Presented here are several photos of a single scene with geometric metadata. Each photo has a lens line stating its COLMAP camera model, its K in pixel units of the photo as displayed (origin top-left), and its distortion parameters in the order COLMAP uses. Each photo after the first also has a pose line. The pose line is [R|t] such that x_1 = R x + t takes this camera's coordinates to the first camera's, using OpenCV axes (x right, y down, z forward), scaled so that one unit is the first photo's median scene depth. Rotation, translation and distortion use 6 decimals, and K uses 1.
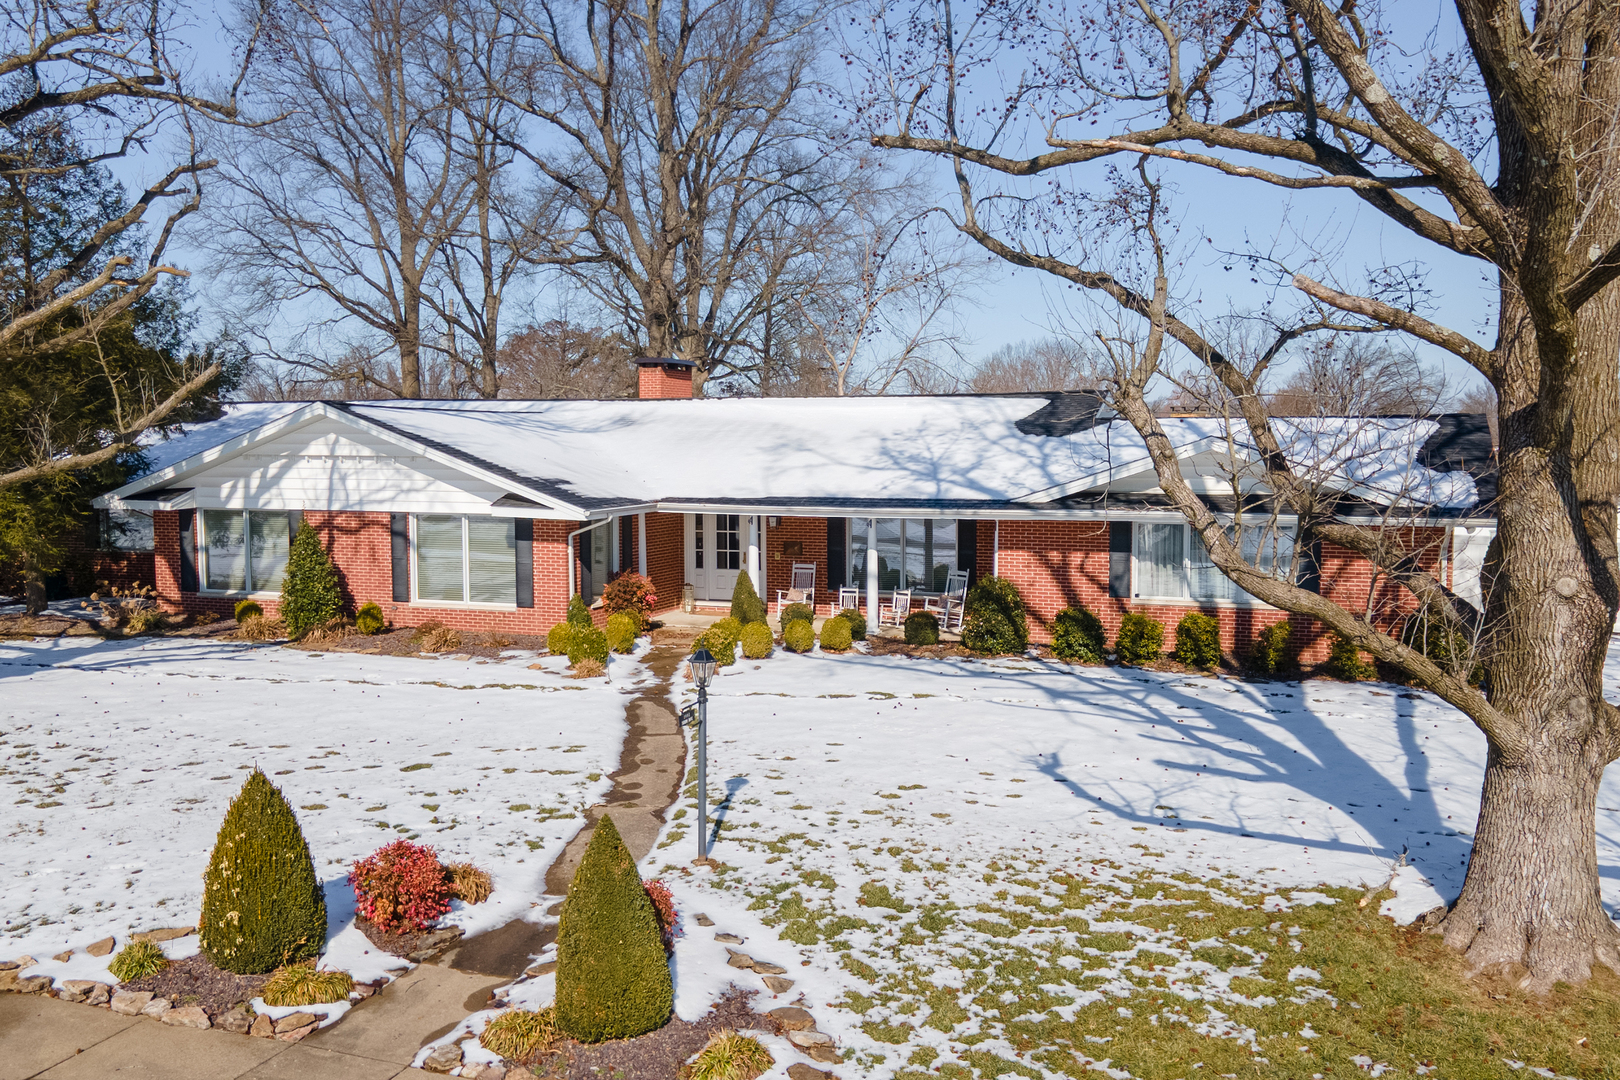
lens RADIAL K [[1134.8, 0, 806.3], [0, 1134.8, 531.5], [0, 0, 1]] dist [0.035874, -0.008316]
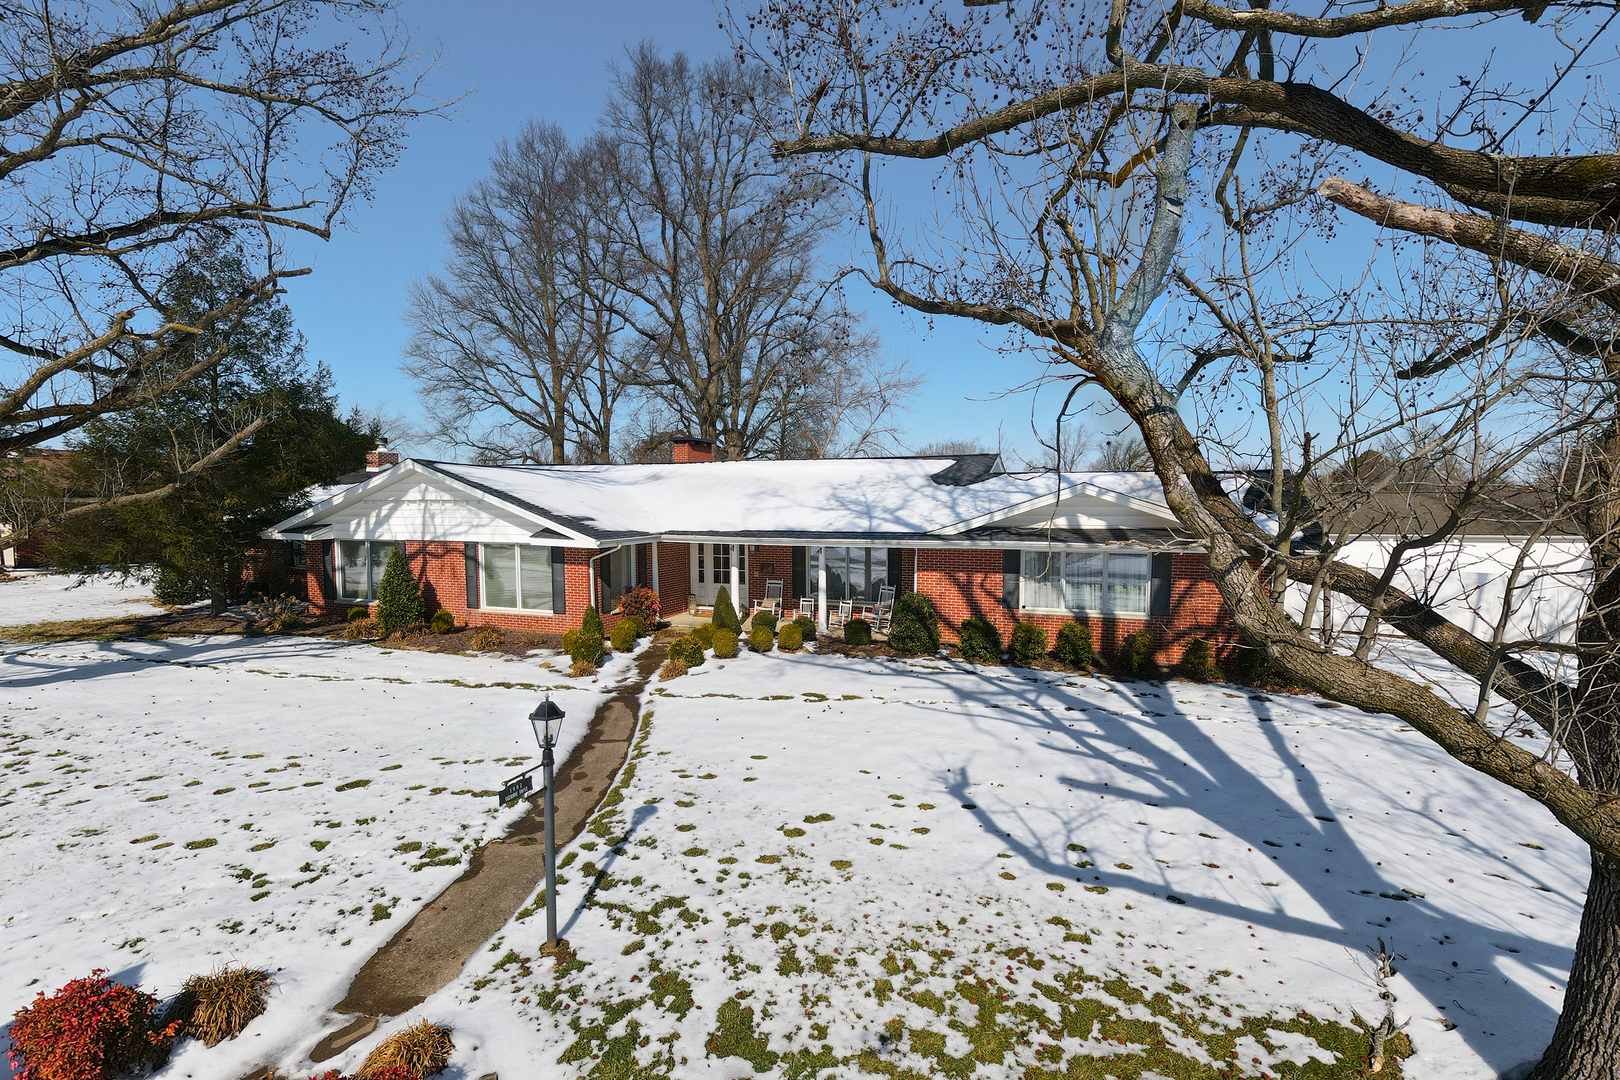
lens RADIAL K [[704.6, 0, 805.9], [0, 704.6, 542.1], [0, 0, 1]] dist [0.000473, -0.000686]
pose [[1.000000, 0.000709, -0.000231, 0.048181], [-0.000713, 0.999833, -0.018248, -0.002825], [0.000218, 0.018248, 0.999833, 0.224594]]
